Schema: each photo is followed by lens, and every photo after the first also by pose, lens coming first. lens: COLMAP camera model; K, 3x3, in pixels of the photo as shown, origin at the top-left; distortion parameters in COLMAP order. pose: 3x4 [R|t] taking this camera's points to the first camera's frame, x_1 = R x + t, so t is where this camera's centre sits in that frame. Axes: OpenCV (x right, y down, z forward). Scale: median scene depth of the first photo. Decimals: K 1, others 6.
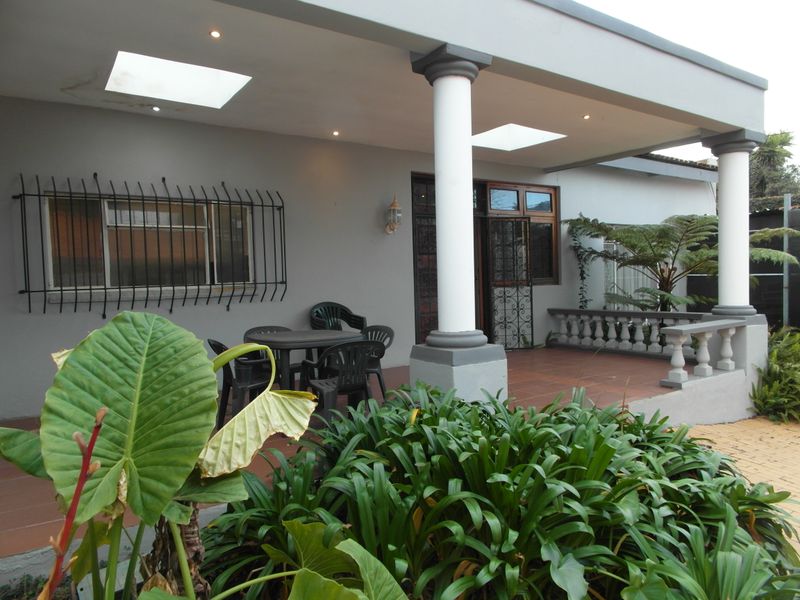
lens RADIAL K [[537.7, 0, 400.0], [0, 537.7, 300.0], [0, 0, 1]] dist [0.003281, 0.001003]
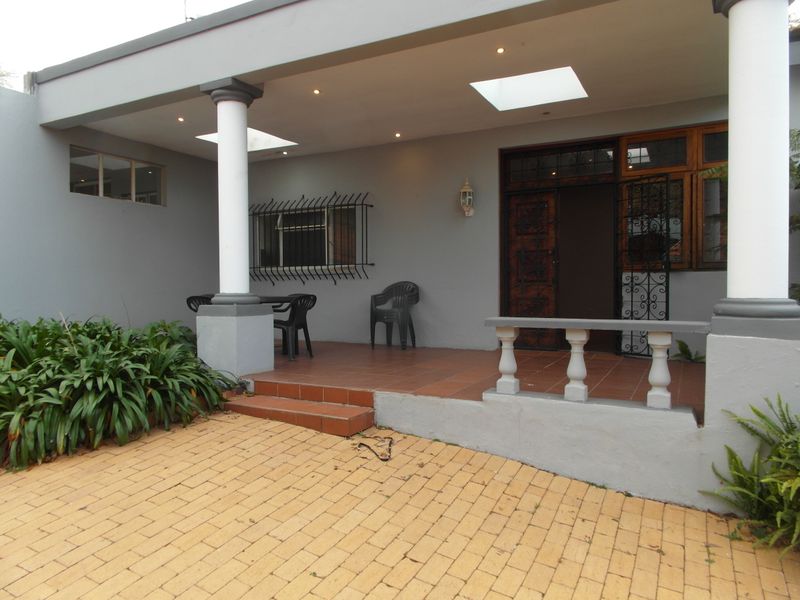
lens RADIAL K [[541.4, 0, 388.3], [0, 541.4, 299.6], [0, 0, 1]] dist [0.003944, 0.001972]
pose [[0.466782, 0.051814, -0.882853, 0.918660], [-0.042350, 0.998447, 0.036206, 0.002991], [0.883358, 0.020488, 0.468251, 0.439115]]
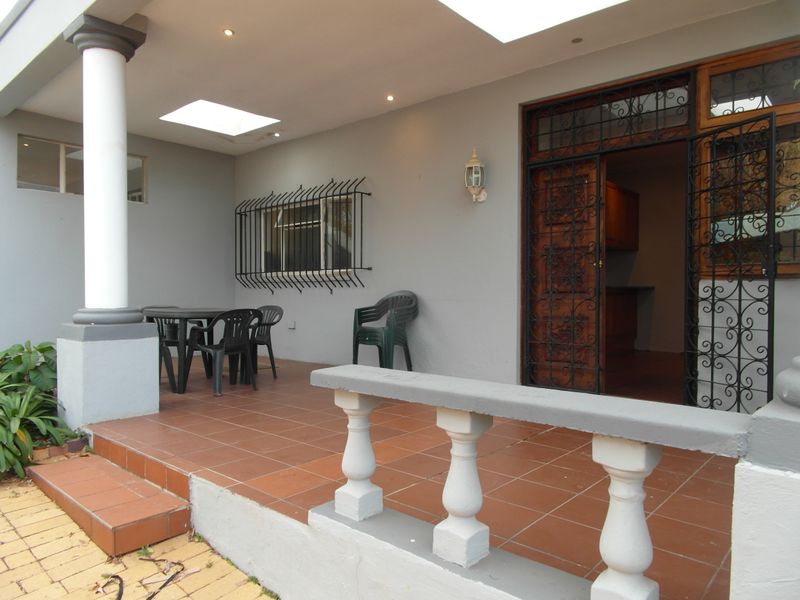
lens RADIAL K [[537.7, 0, 400.0], [0, 537.7, 300.0], [0, 0, 1]] dist [0.003281, 0.001003]
pose [[0.256371, 0.049405, -0.965315, 0.748396], [-0.043836, 0.998260, 0.039449, -0.015475], [0.965584, 0.032202, 0.258091, 0.795754]]
